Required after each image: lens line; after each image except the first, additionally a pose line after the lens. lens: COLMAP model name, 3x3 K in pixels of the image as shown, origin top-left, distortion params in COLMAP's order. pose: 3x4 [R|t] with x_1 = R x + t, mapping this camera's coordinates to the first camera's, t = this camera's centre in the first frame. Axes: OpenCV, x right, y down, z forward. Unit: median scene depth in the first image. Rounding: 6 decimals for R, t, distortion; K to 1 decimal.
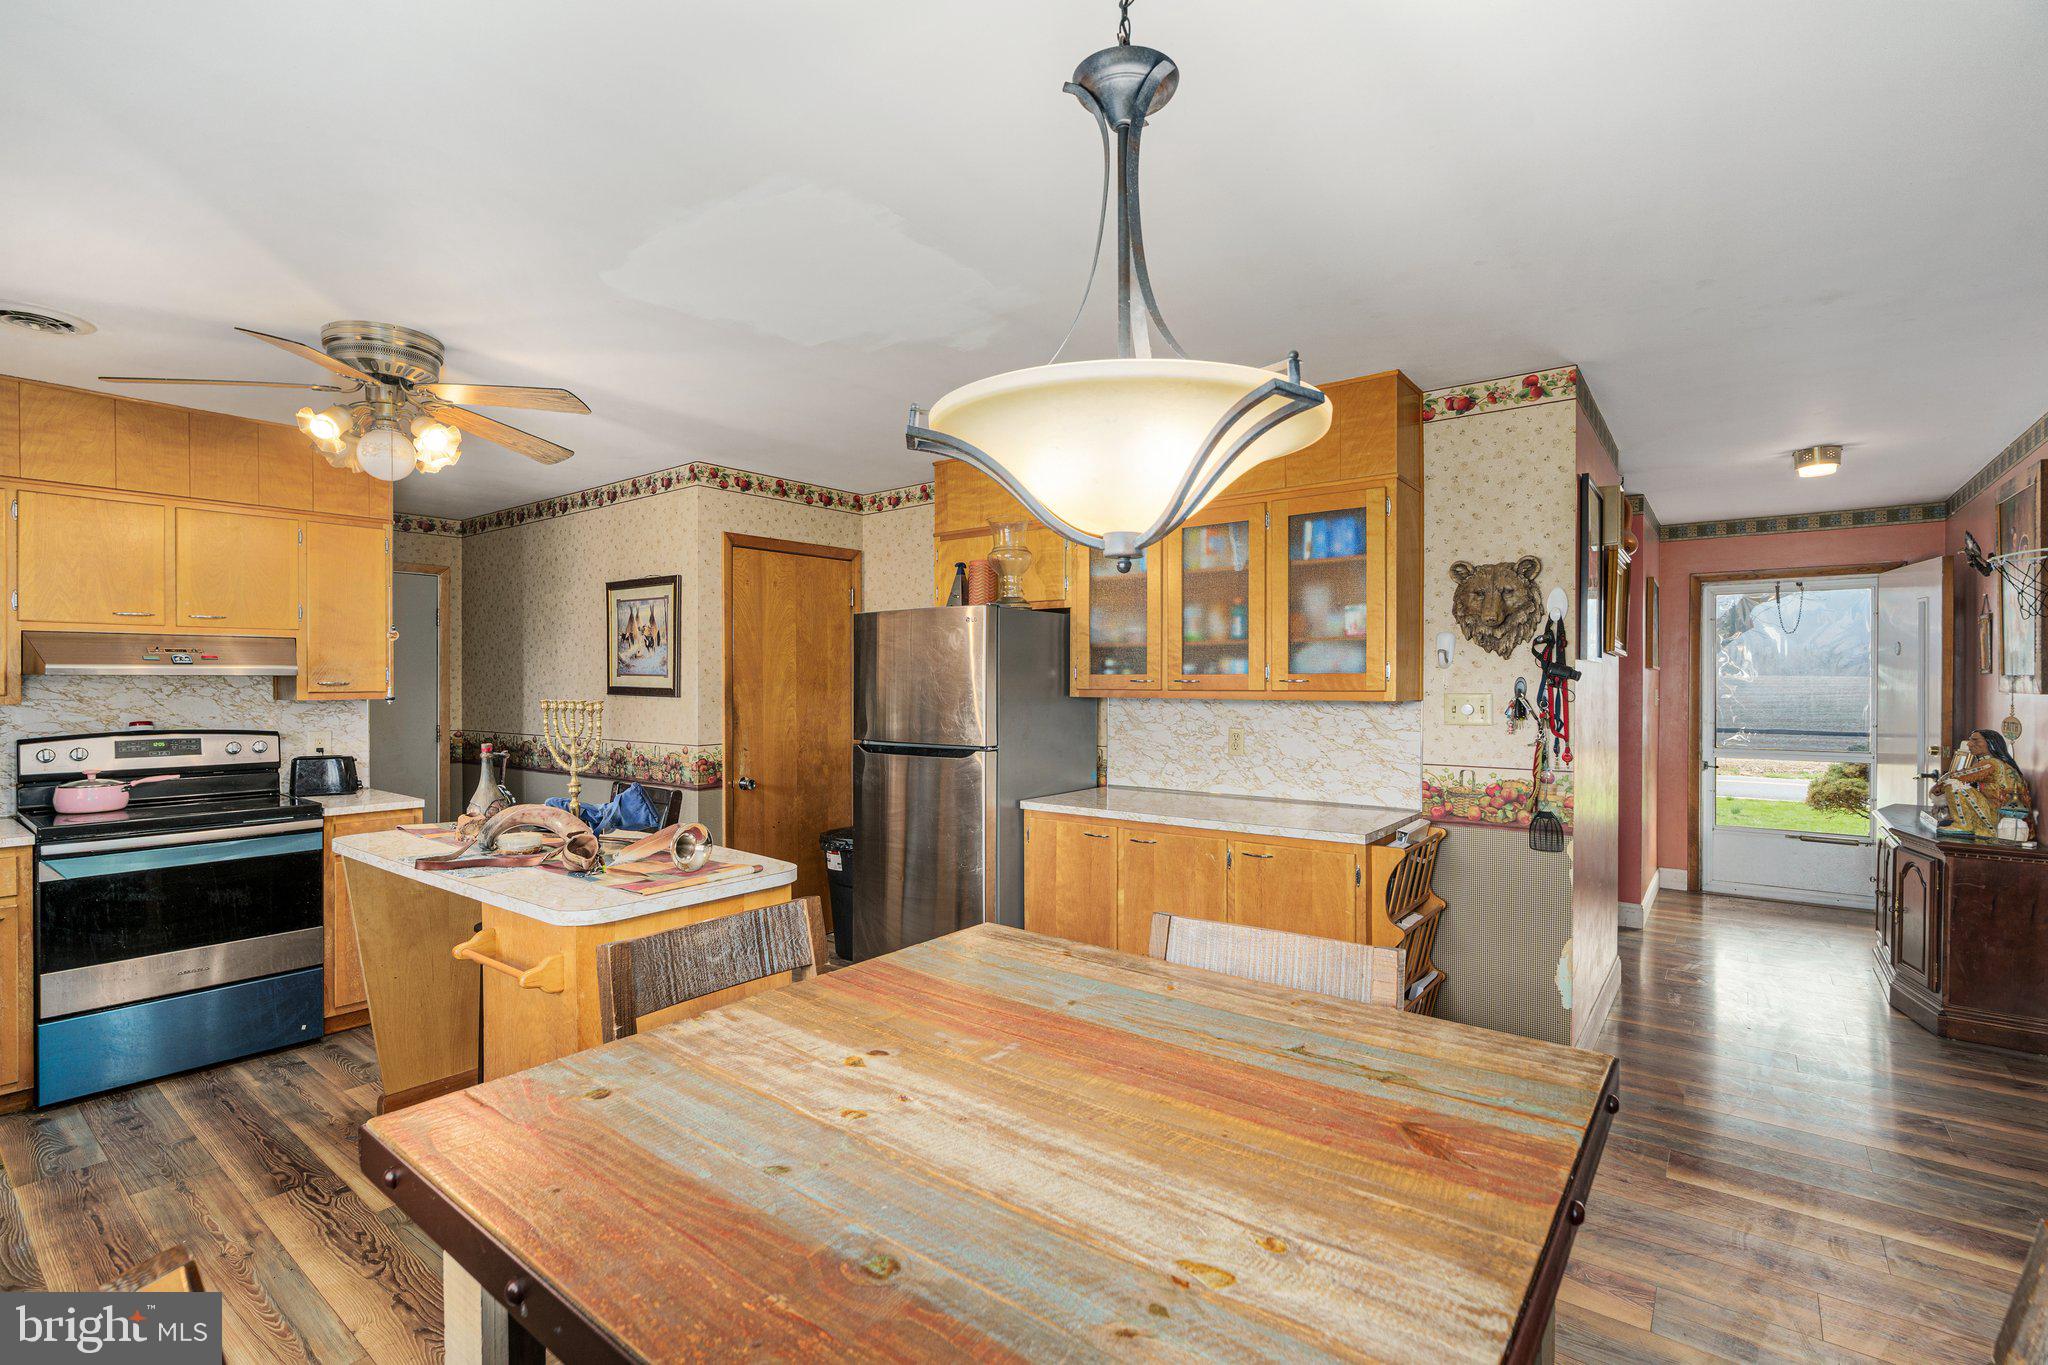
lens RADIAL K [[941.9, 0, 1018.7], [0, 941.9, 689.1], [0, 0, 1]] dist [-0.003193, 0.001655]
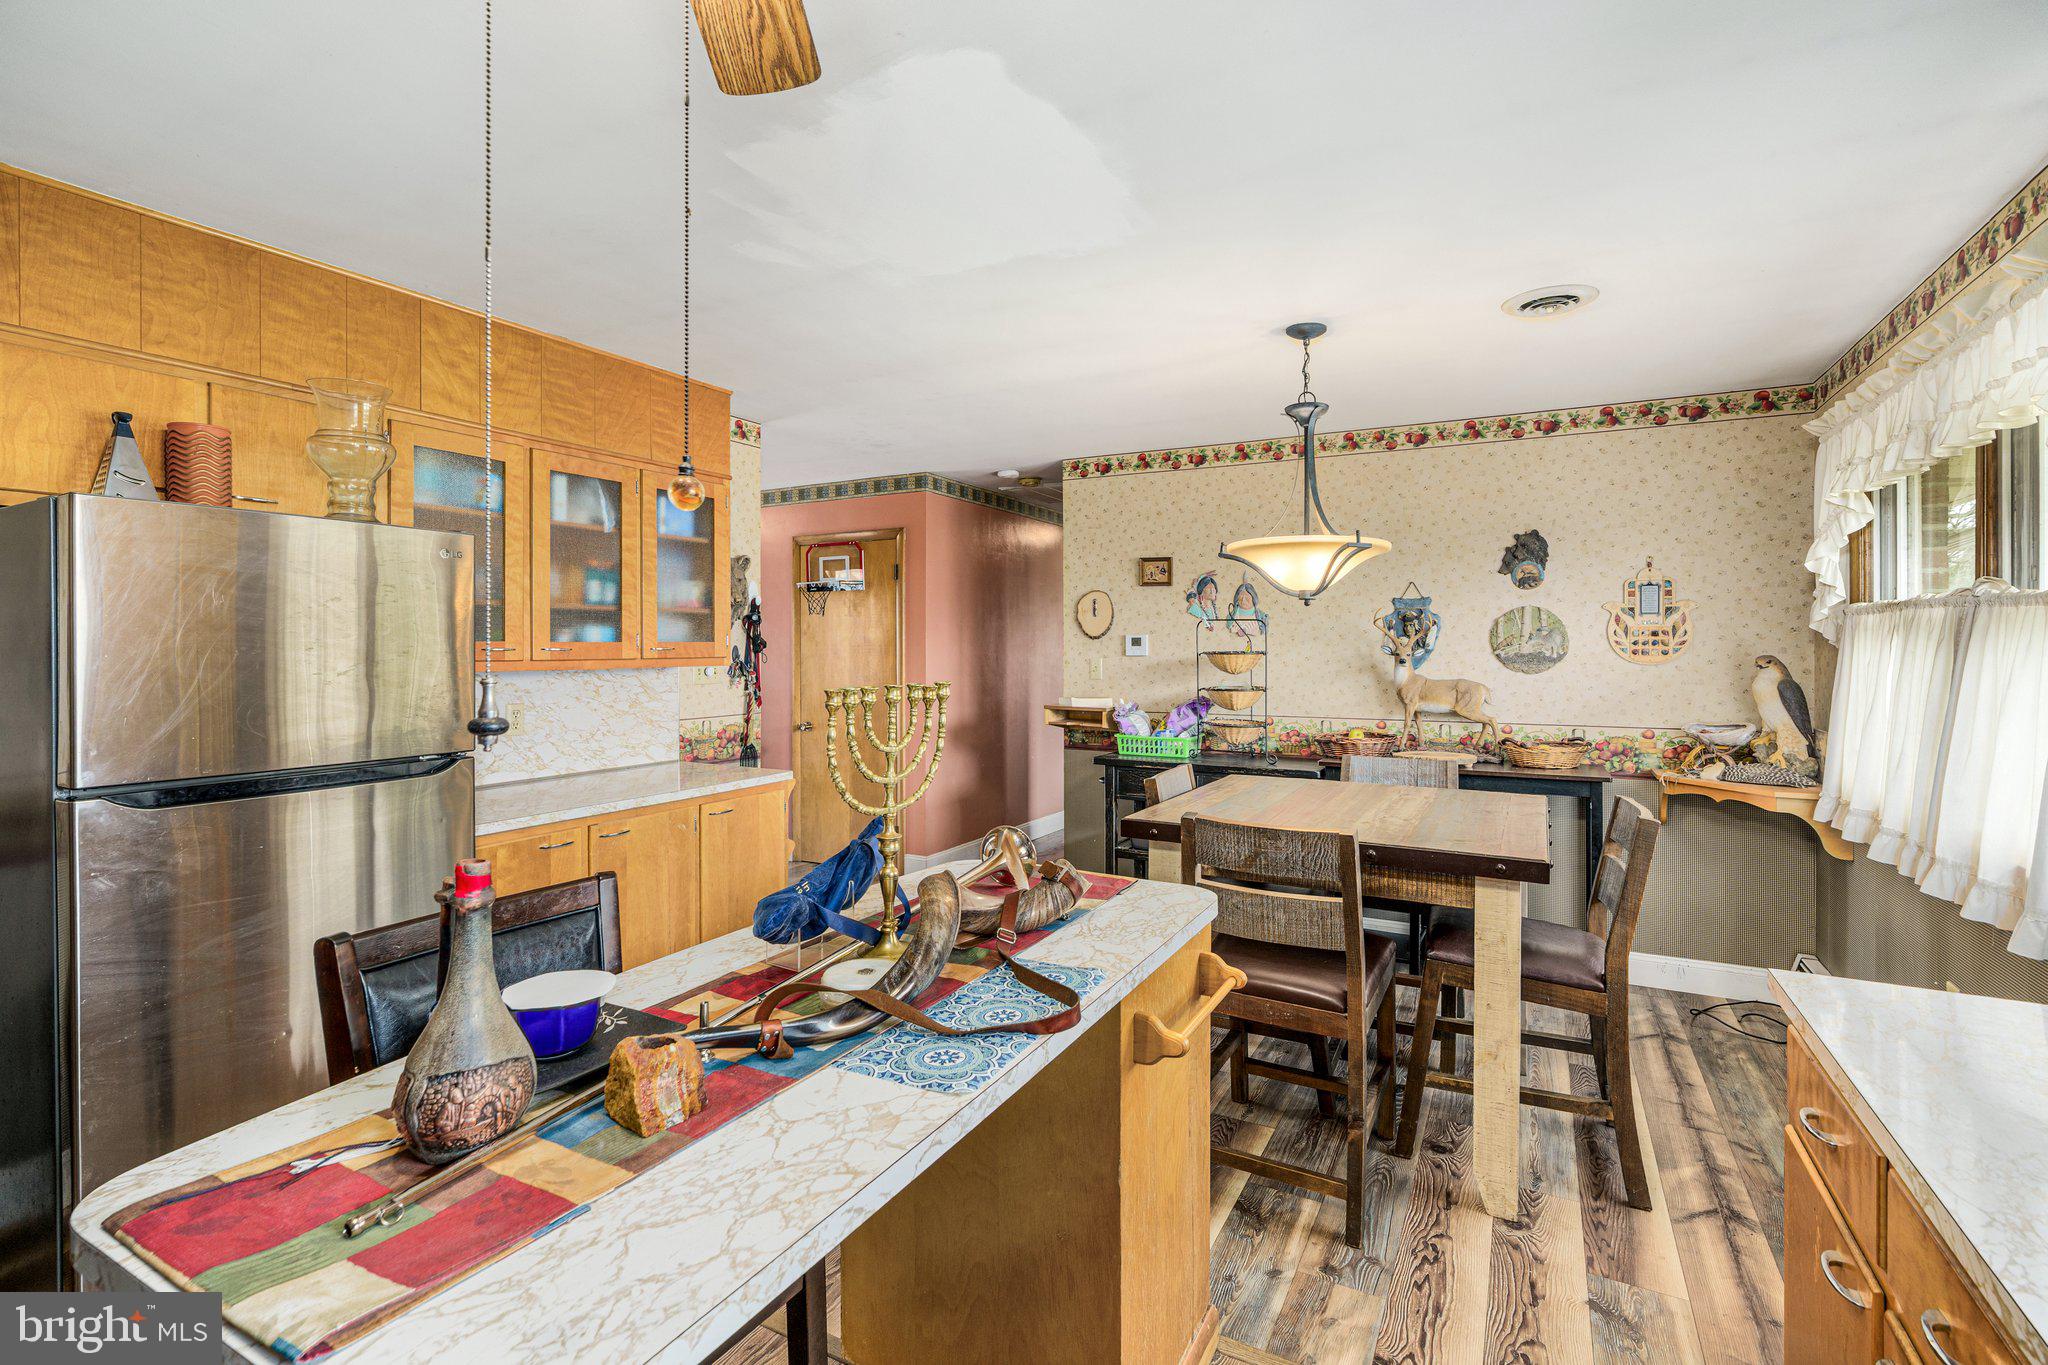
lens RADIAL K [[943.6, 0, 1026.3], [0, 943.6, 642.2], [0, 0, 1]] dist [-0.004241, 0.000273]
pose [[-0.176367, 0.005052, 0.984312, -0.725071], [0.010691, 0.999938, -0.003217, -0.007669], [-0.984266, 0.009956, -0.176410, 0.708983]]
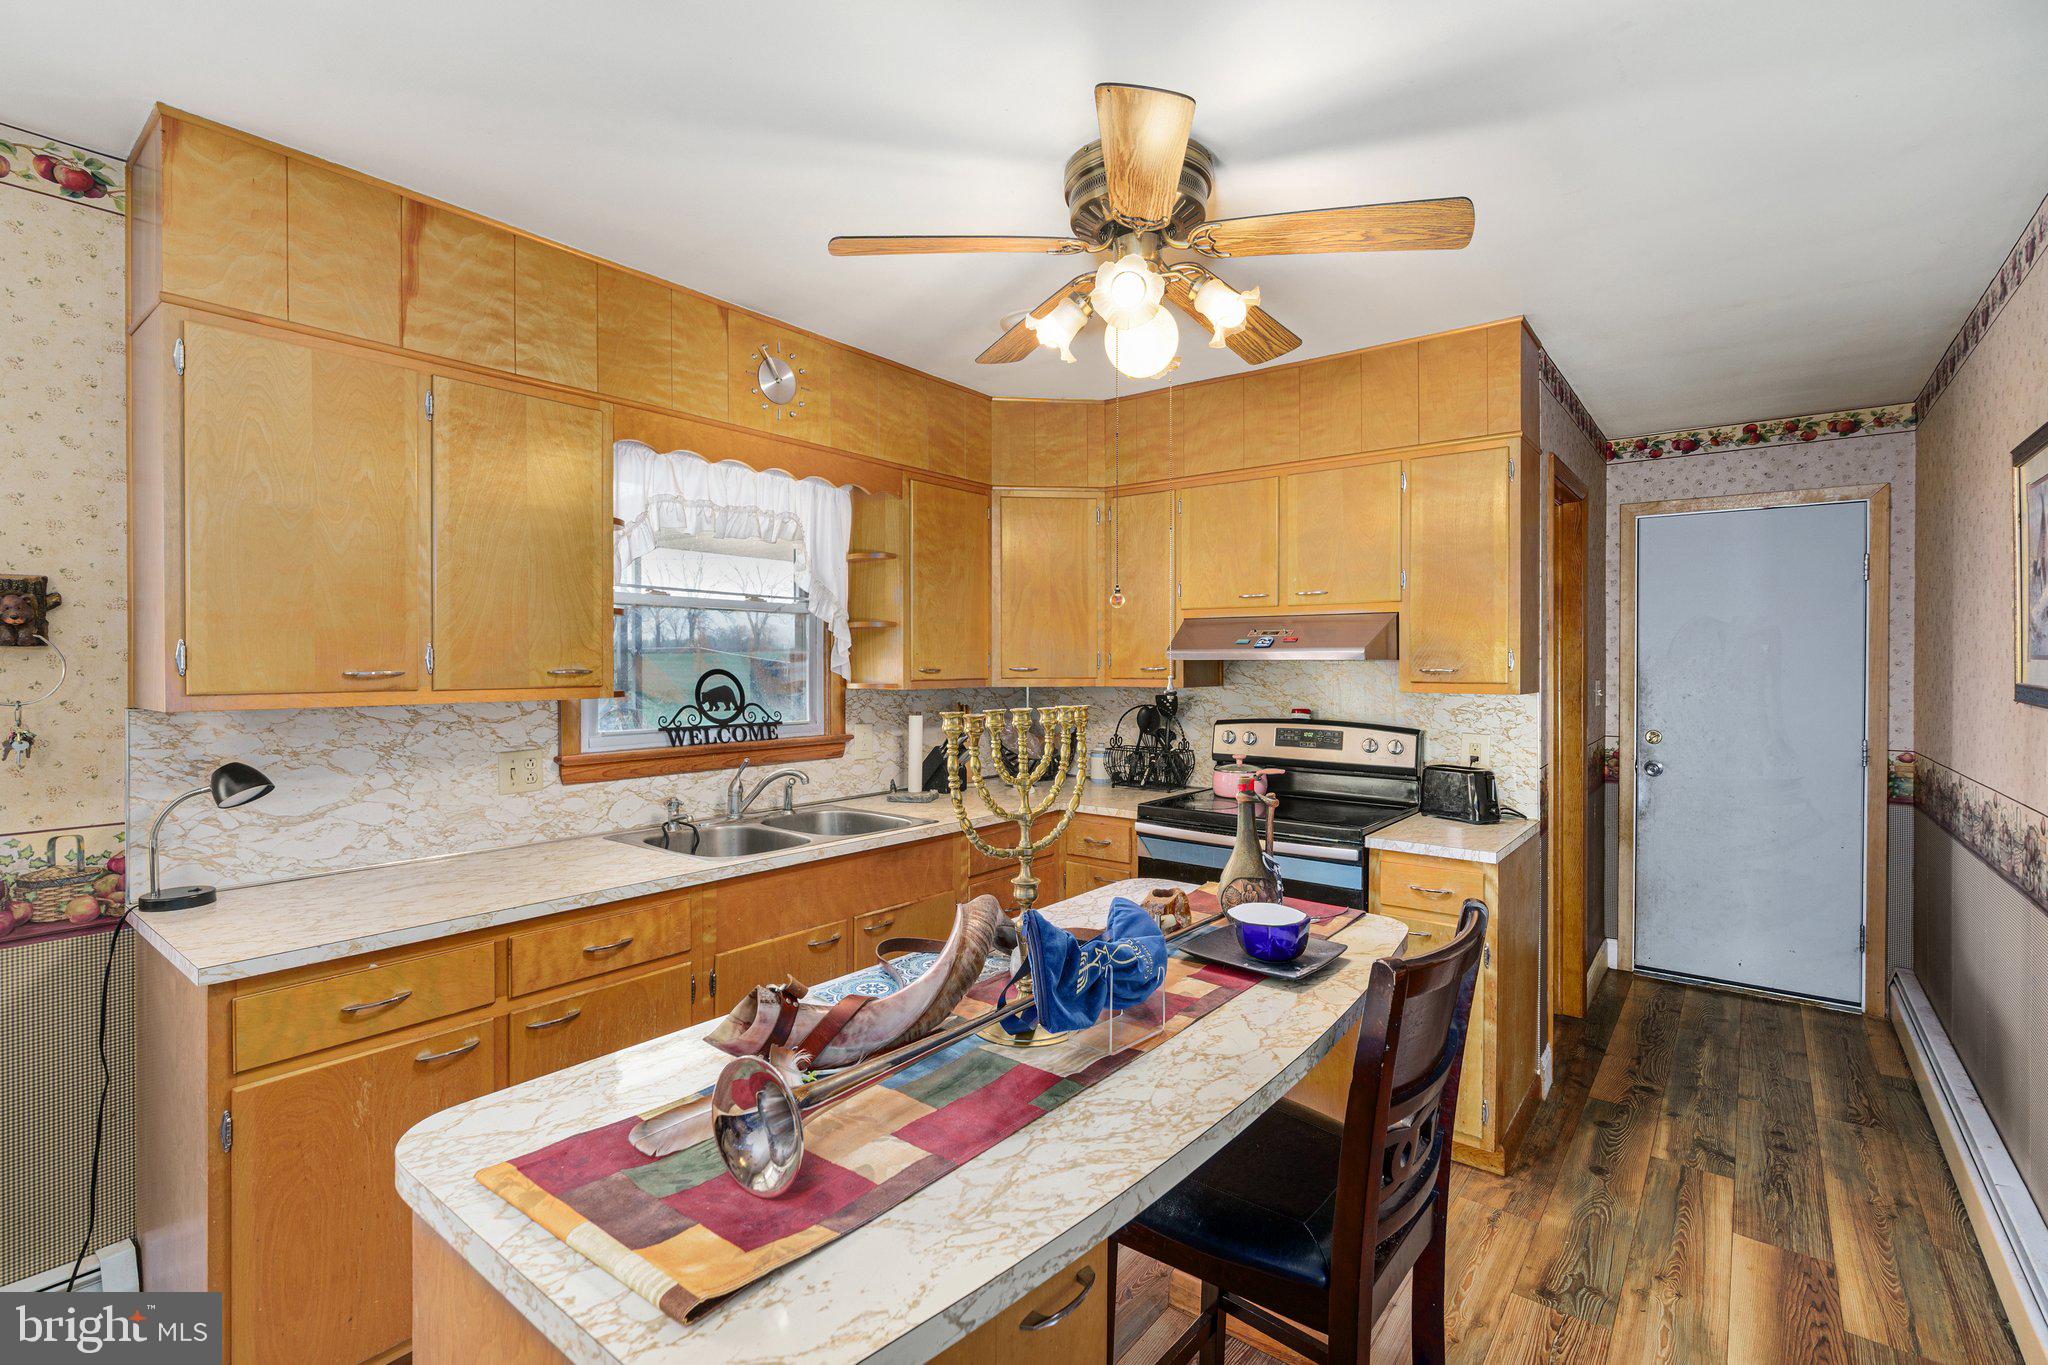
lens RADIAL K [[931.2, 0, 1016.7], [0, 931.2, 669.7], [0, 0, 1]] dist [-0.003165, 0.000795]
pose [[-0.001870, 0.007860, -0.999967, 0.000712], [-0.013262, 0.999881, 0.007884, -0.008220], [0.999910, 0.013276, -0.001766, 0.695378]]
